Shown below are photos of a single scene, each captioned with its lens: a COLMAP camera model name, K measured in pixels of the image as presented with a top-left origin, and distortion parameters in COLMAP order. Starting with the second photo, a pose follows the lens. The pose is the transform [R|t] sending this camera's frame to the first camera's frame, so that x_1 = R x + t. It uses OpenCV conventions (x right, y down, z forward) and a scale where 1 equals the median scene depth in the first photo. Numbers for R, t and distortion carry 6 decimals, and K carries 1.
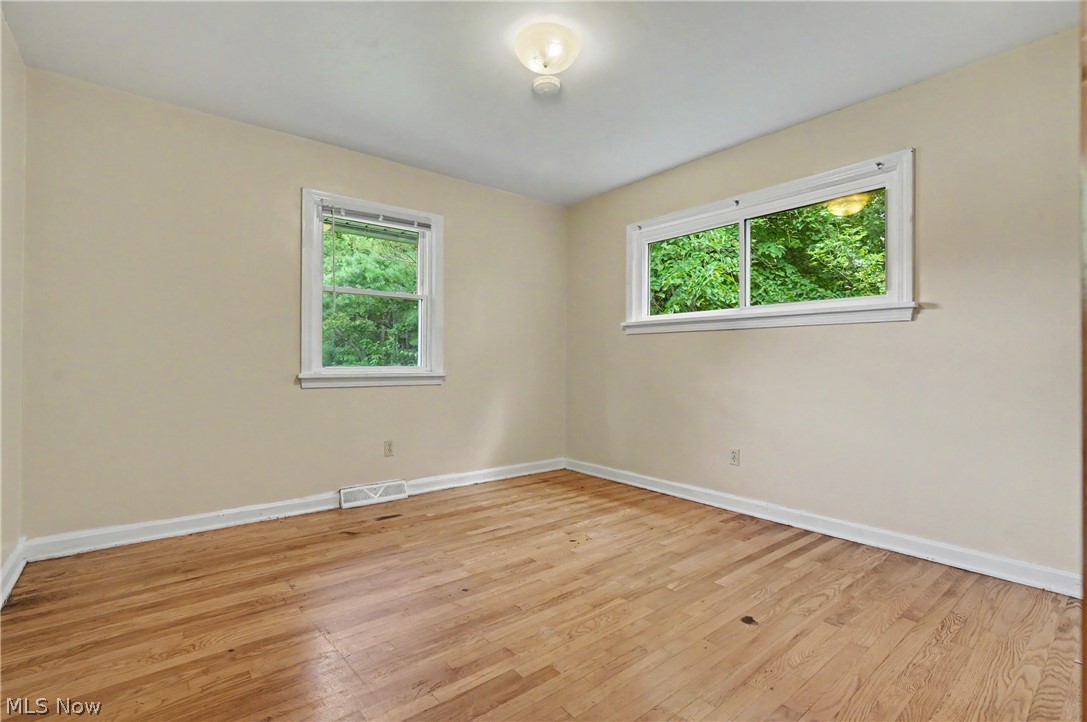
lens RADIAL K [[496.9, 0, 544.3], [0, 496.9, 368.7], [0, 0, 1]] dist [-0.003119, -0.000282]
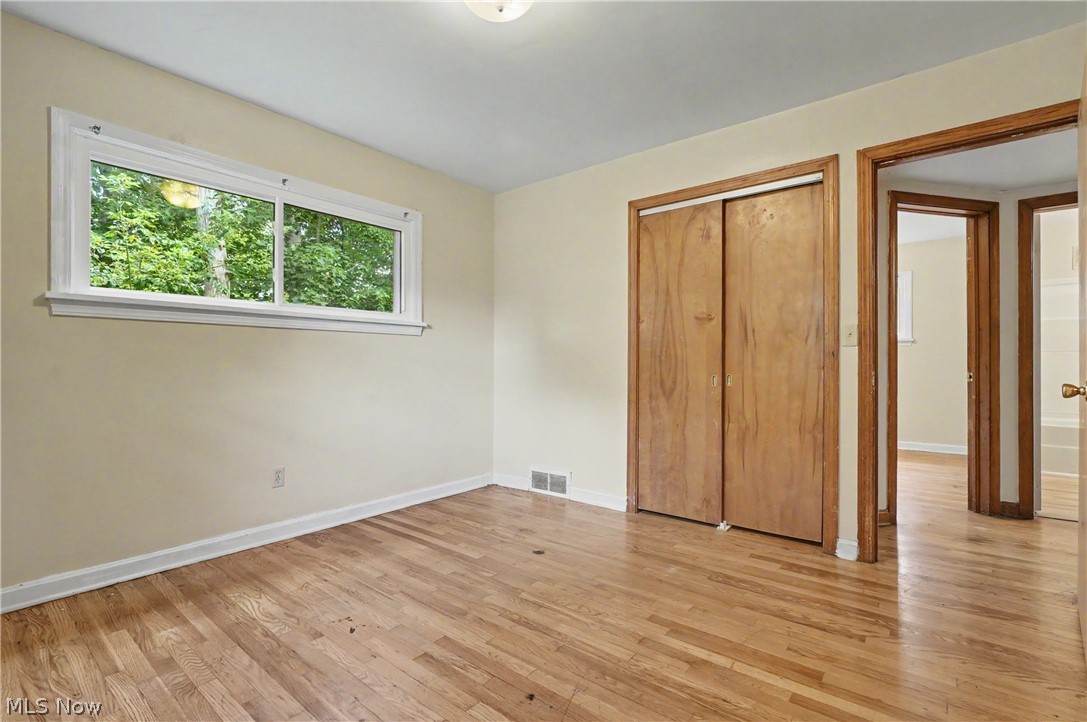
lens RADIAL K [[496.9, 0, 544.3], [0, 496.9, 368.7], [0, 0, 1]] dist [-0.003119, -0.000282]
pose [[-0.198411, -0.011928, 0.980046, -0.633099], [0.015124, 0.999770, 0.015230, -0.017380], [-0.980002, 0.017844, -0.198184, 0.839944]]
